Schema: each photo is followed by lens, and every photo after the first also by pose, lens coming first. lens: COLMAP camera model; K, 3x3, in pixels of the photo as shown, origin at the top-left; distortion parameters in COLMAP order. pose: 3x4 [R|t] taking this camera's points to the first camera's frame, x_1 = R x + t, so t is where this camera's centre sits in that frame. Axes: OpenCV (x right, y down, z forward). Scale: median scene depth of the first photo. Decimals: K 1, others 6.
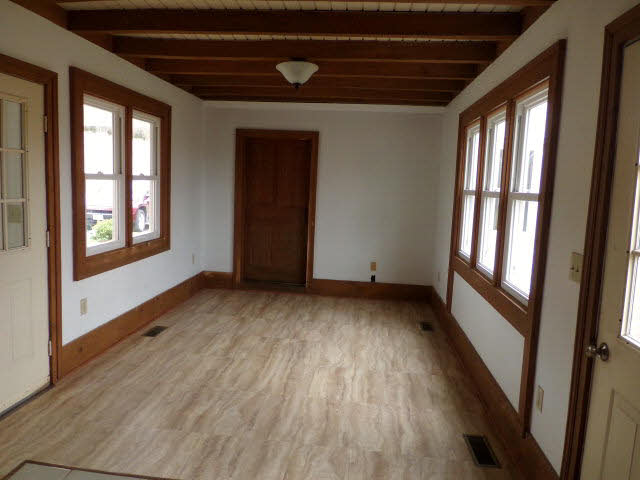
lens RADIAL K [[483.6, 0, 314.4], [0, 483.6, 239.6], [0, 0, 1]] dist [-0.029684, 0.037406]
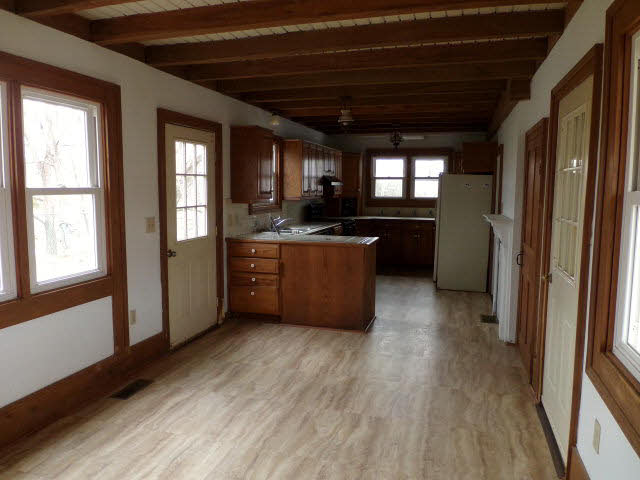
lens RADIAL K [[483.6, 0, 319.3], [0, 483.6, 239.2], [0, 0, 1]] dist [-0.029684, 0.037406]
pose [[-0.982792, -0.067162, 0.172076, -0.245957], [-0.026588, 0.973292, 0.228025, -0.188855], [-0.182795, 0.219526, -0.958329, 1.503969]]
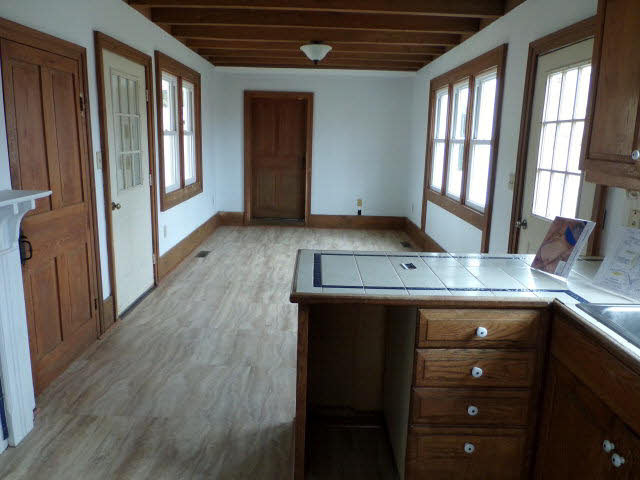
lens RADIAL K [[483.6, 0, 318.1], [0, 483.6, 235.6], [0, 0, 1]] dist [-0.029684, 0.037406]
pose [[0.993961, -0.037935, 0.102967, -0.190743], [0.028675, 0.995532, 0.089968, 0.041115], [-0.105920, -0.086472, 0.990608, -0.375303]]
